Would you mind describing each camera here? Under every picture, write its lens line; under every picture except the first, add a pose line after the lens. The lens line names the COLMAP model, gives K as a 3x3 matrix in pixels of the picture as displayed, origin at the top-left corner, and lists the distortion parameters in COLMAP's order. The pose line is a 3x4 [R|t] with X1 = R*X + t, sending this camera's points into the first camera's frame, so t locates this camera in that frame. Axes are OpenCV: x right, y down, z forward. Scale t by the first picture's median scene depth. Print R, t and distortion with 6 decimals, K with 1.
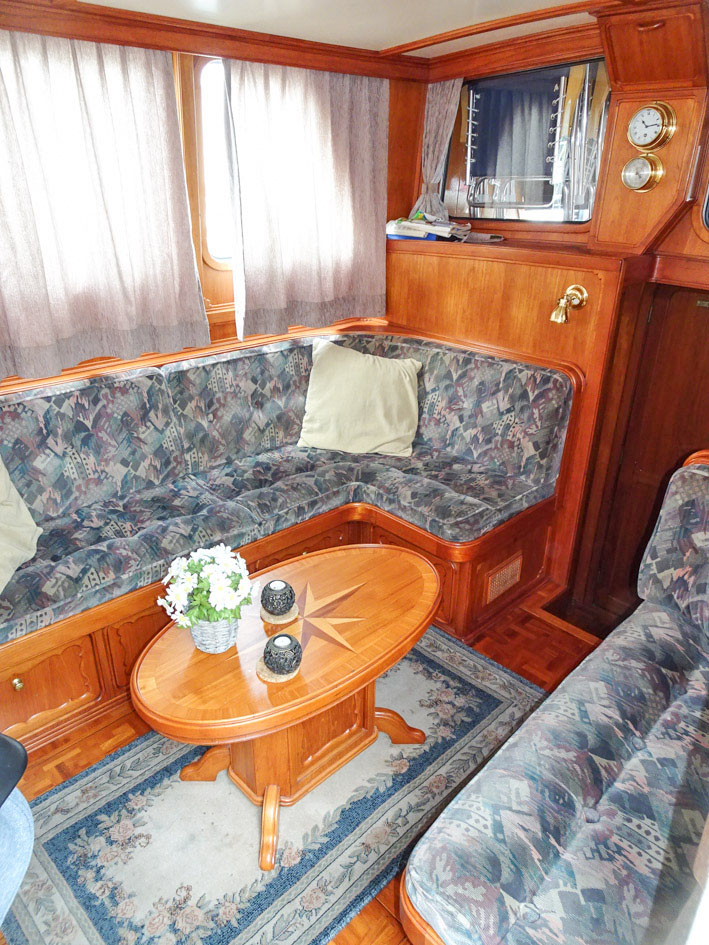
lens RADIAL K [[677.5, 0, 352.1], [0, 677.5, 475.6], [0, 0, 1]] dist [0.012222, 0.002365]
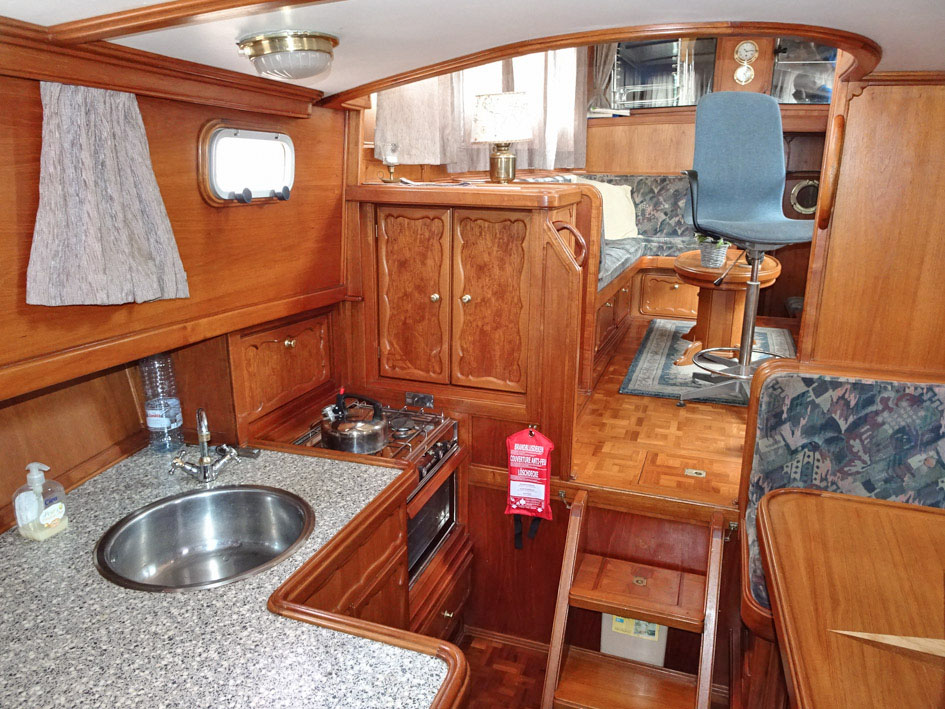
lens RADIAL K [[702.4, 0, 475.8], [0, 702.4, 358.7], [0, 0, 1]] dist [0.007857, 0.006689]
pose [[0.891726, -0.130767, 0.433271, -1.105562], [0.196597, 0.974228, -0.110586, 0.381646], [-0.407644, 0.183792, 0.894453, -0.322068]]
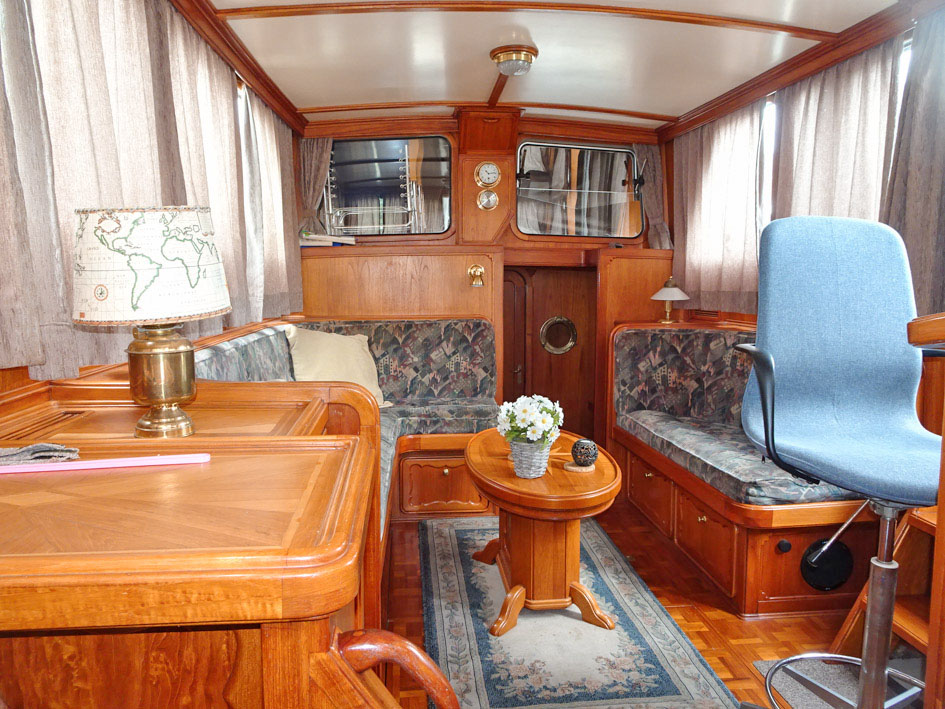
lens RADIAL K [[677.5, 0, 475.1], [0, 677.5, 356.3], [0, 0, 1]] dist [0.012222, 0.002365]
pose [[0.617658, -0.103902, 0.779553, -0.796695], [0.337765, 0.930206, -0.143637, 0.119186], [-0.710221, 0.352024, 0.609644, 0.128985]]
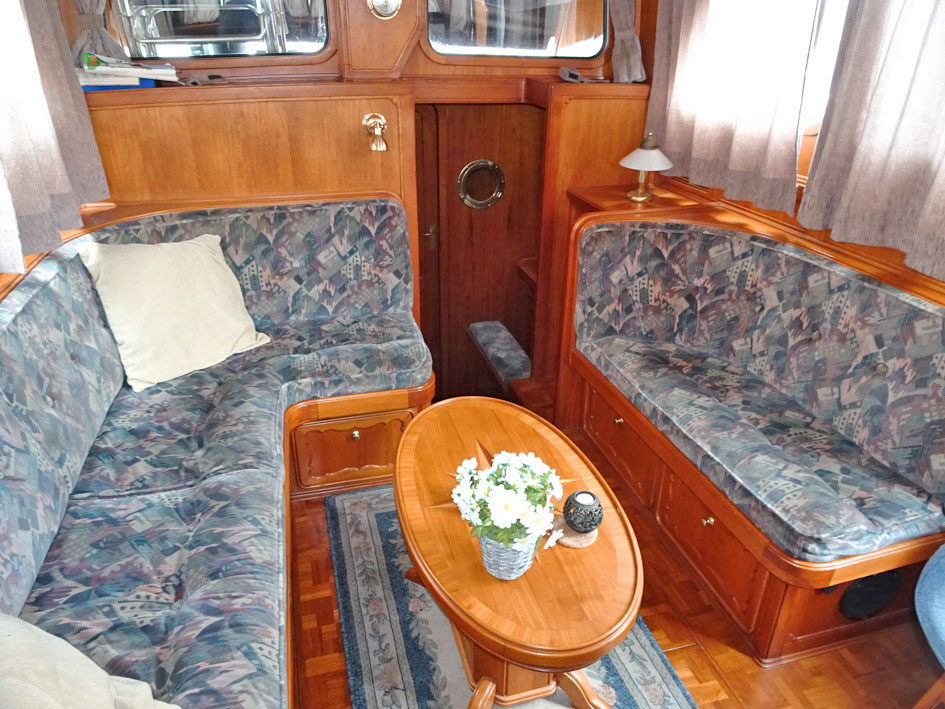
lens RADIAL K [[677.5, 0, 475.1], [0, 677.5, 356.3], [0, 0, 1]] dist [0.012222, 0.002365]
pose [[0.471895, -0.406291, 0.782459, -0.492974], [0.365571, 0.897771, 0.245694, -0.132503], [-0.802292, 0.170103, 0.572182, 0.319614]]
